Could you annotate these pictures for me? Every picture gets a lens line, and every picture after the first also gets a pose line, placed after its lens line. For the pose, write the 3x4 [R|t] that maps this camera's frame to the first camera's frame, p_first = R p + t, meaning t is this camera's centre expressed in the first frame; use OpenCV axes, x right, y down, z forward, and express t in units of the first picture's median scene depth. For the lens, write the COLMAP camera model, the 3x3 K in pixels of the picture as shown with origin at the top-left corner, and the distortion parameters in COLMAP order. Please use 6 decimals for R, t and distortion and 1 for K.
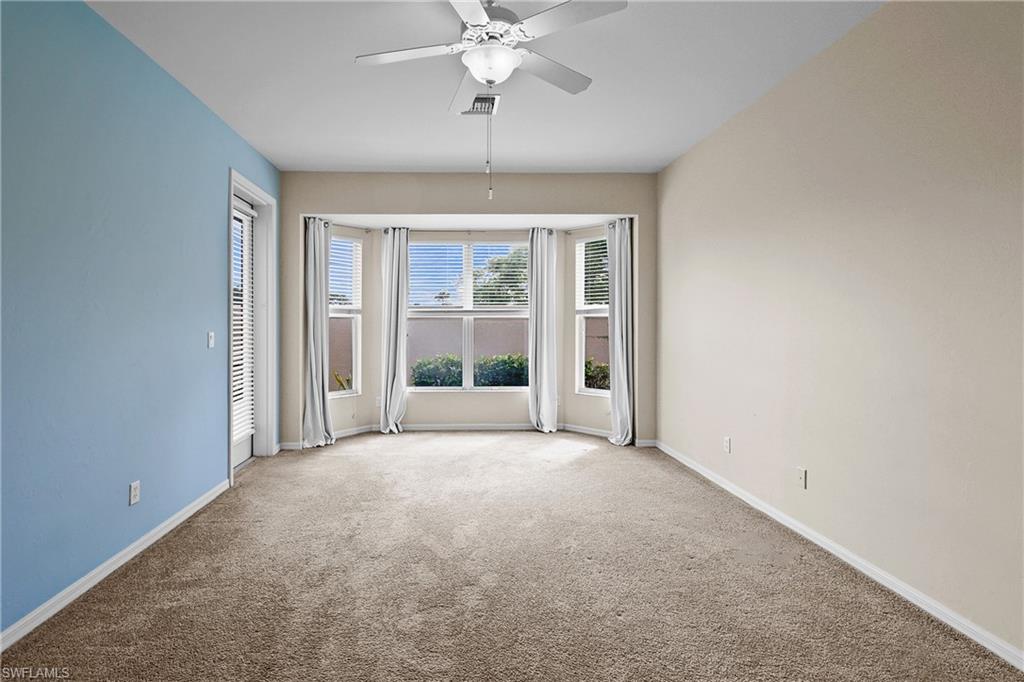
lens RADIAL K [[484.3, 0, 511.6], [0, 484.3, 333.7], [0, 0, 1]] dist [-0.000602, 0.000826]
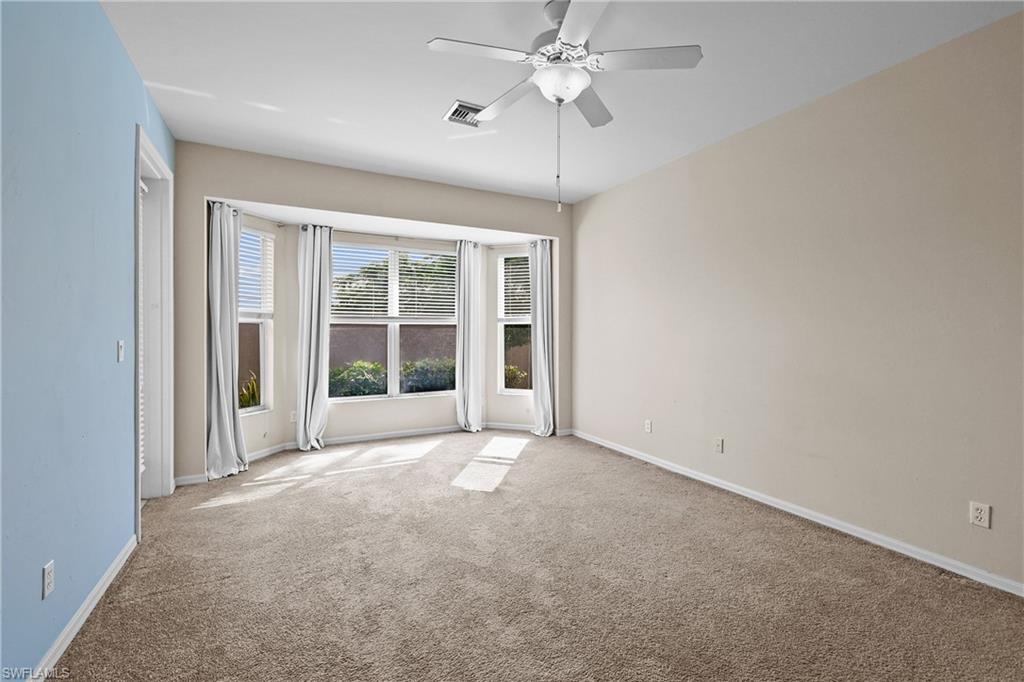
lens RADIAL K [[432.4, 0, 510.8], [0, 432.4, 341.7], [0, 0, 1]] dist [-0.001108, -0.000001]
pose [[0.896669, -0.007705, 0.442634, -0.299490], [0.005059, 0.999962, 0.007158, -0.002780], [-0.442672, -0.004179, 0.896674, 0.112690]]
